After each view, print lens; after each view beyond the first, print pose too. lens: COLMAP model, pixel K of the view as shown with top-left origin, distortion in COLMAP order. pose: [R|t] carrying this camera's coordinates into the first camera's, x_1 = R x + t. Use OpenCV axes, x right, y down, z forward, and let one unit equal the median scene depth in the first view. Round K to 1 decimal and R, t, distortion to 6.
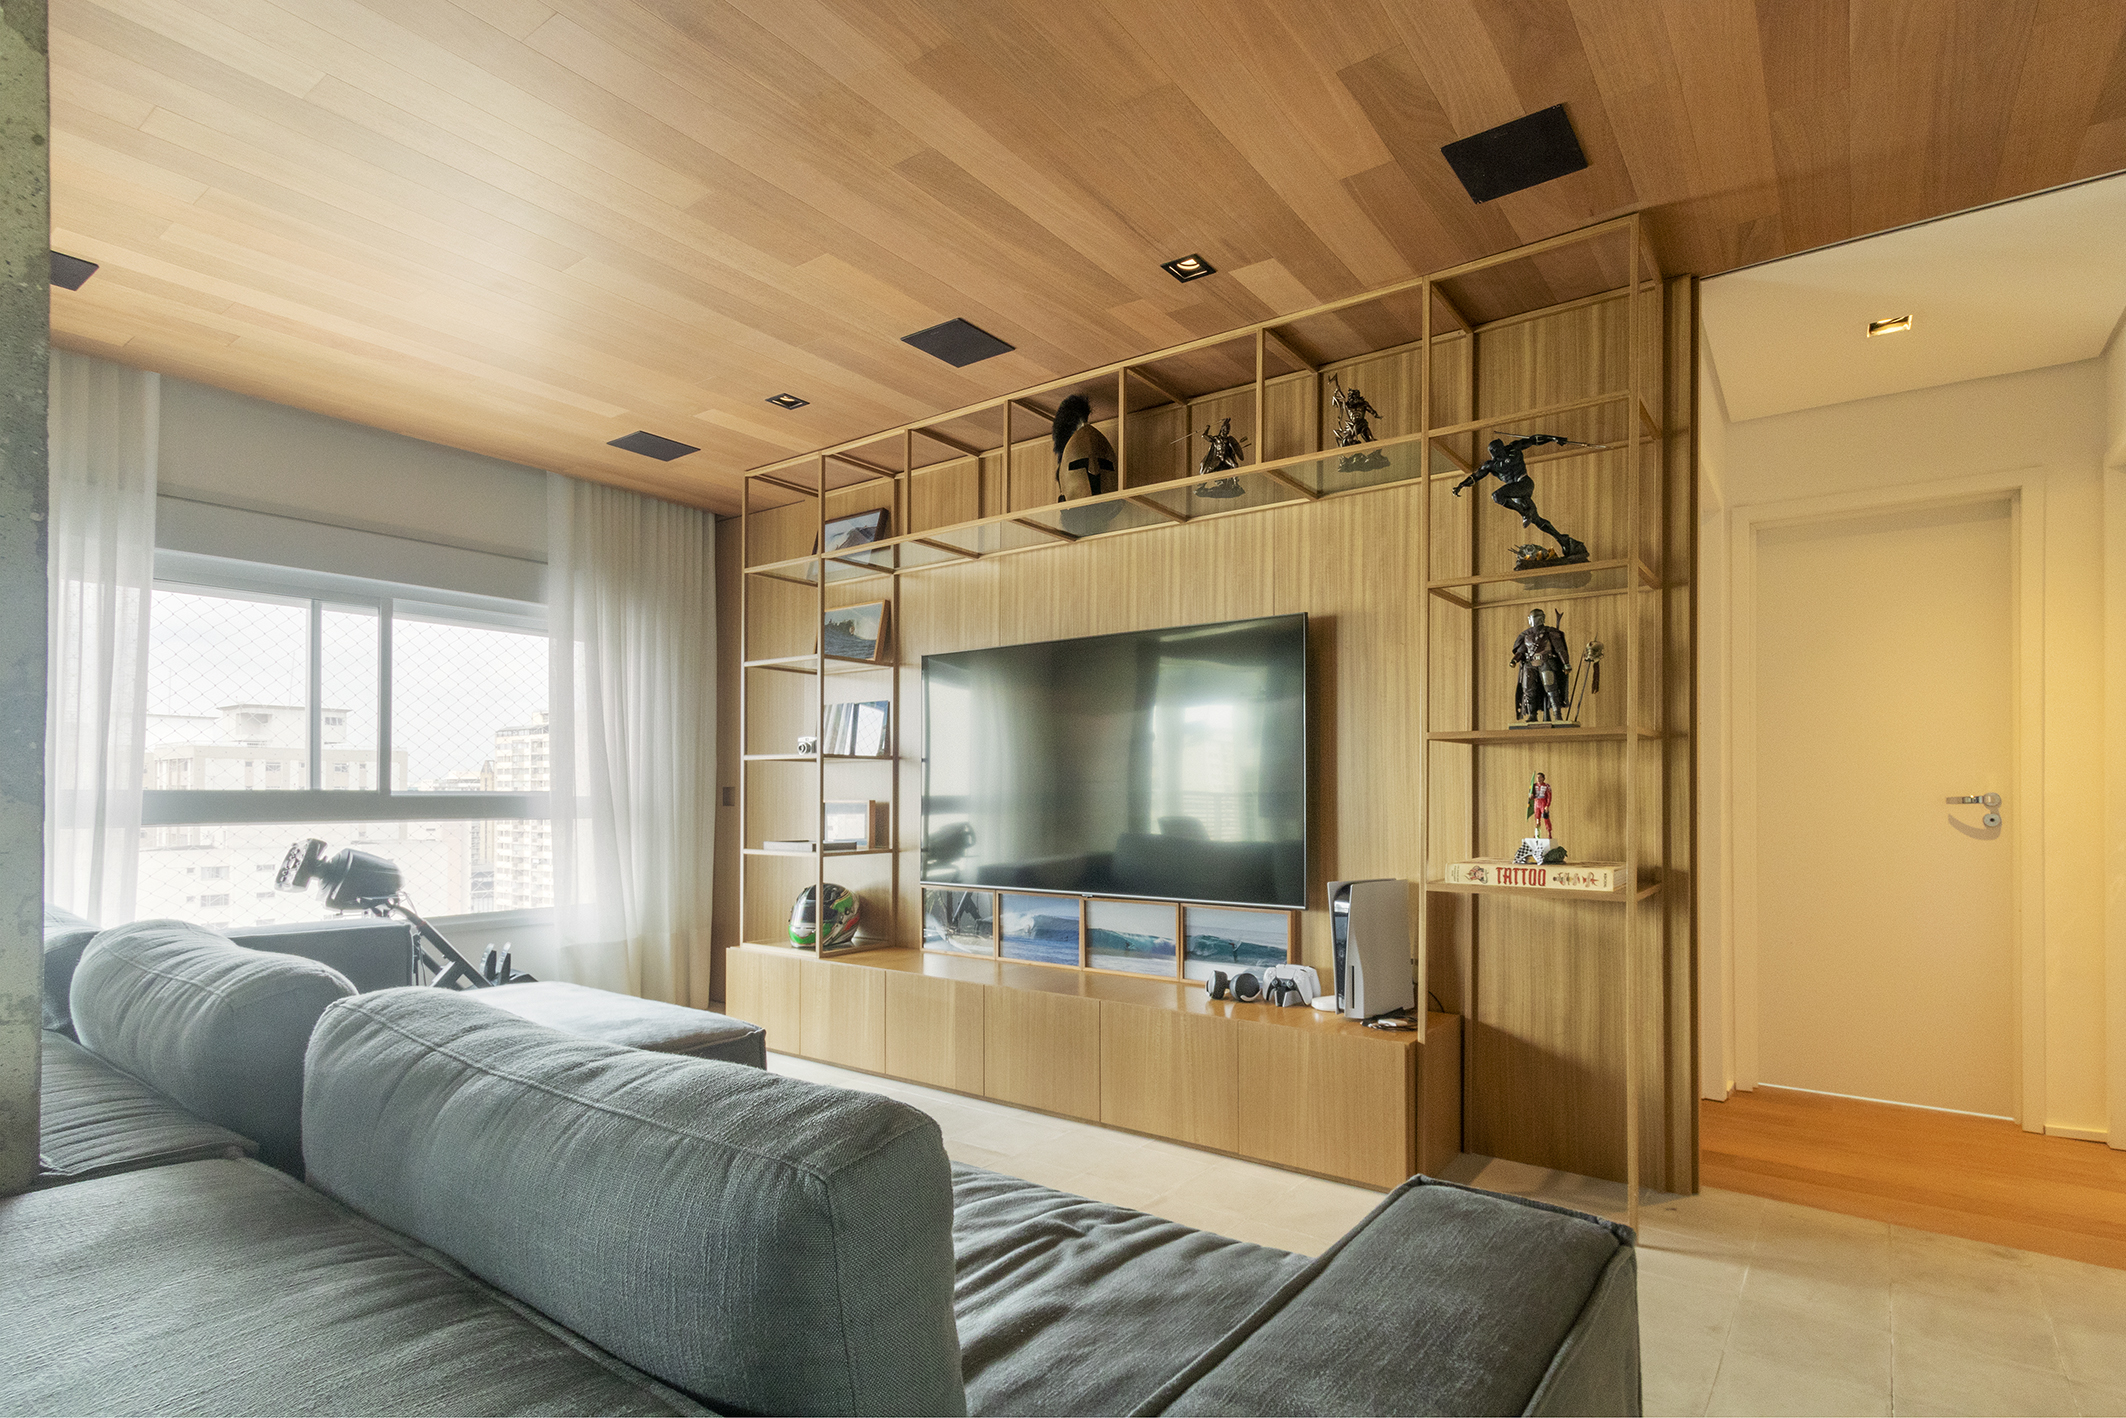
lens RADIAL K [[1043.0, 0, 1029.3], [0, 1043.0, 774.0], [0, 0, 1]] dist [0.013375, -0.003735]
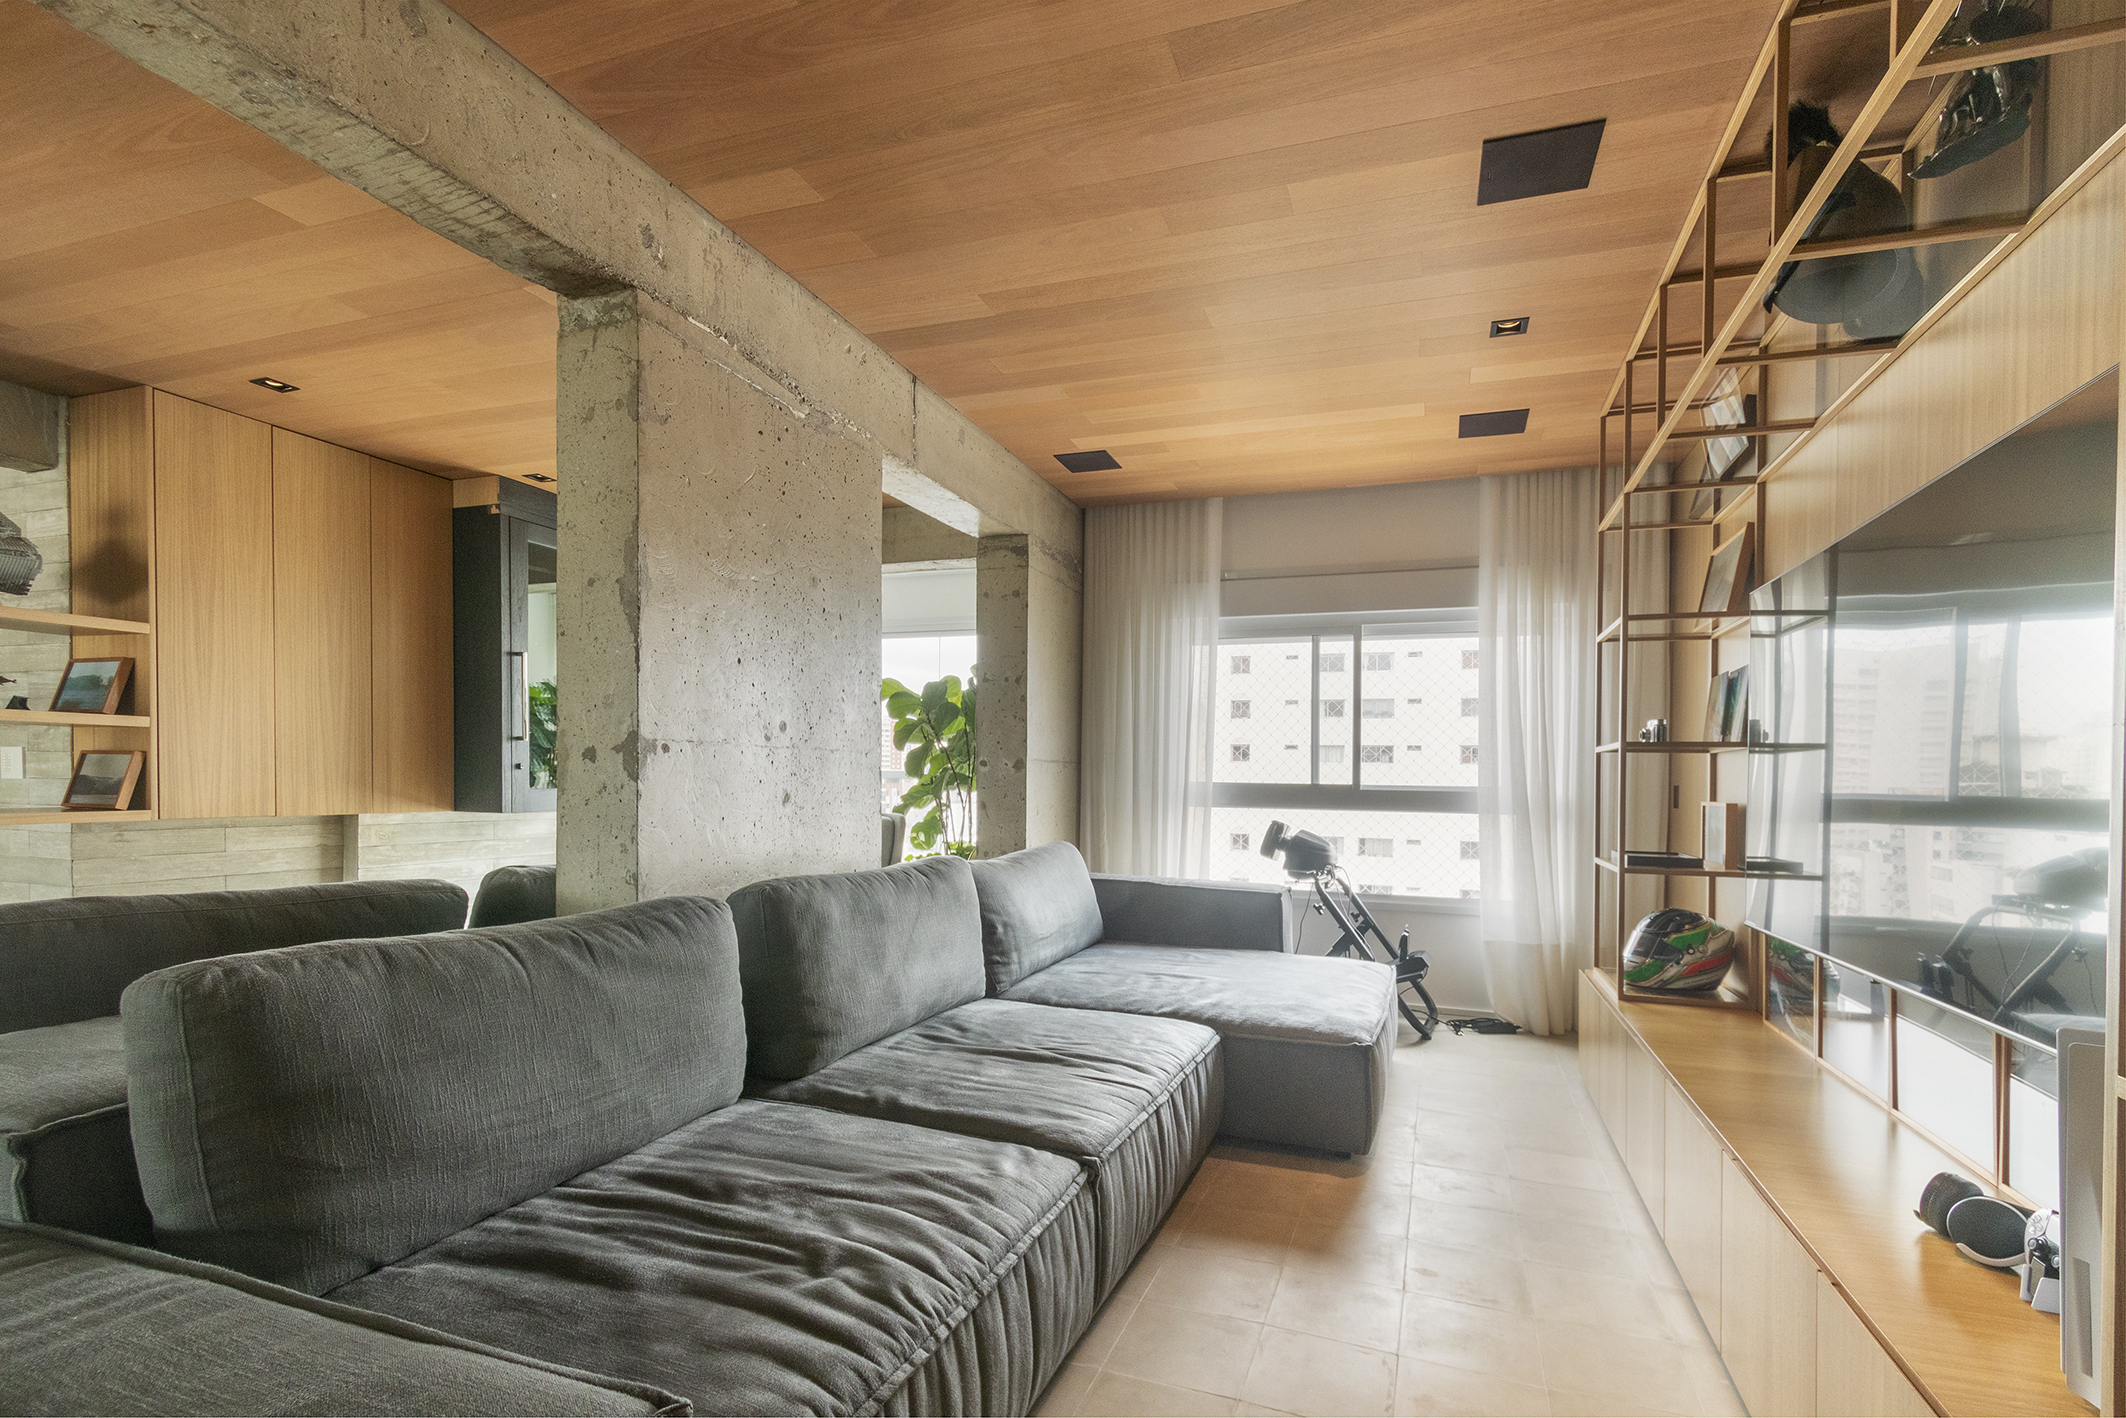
lens RADIAL K [[953.8, 0, 1102.3], [0, 953.8, 789.7], [0, 0, 1]] dist [0.002499, 0.000074]
pose [[0.321957, 0.012079, -0.946677, 0.556078], [-0.000175, 0.999919, 0.012699, 0.012396], [0.946754, -0.003923, 0.321933, 0.607250]]
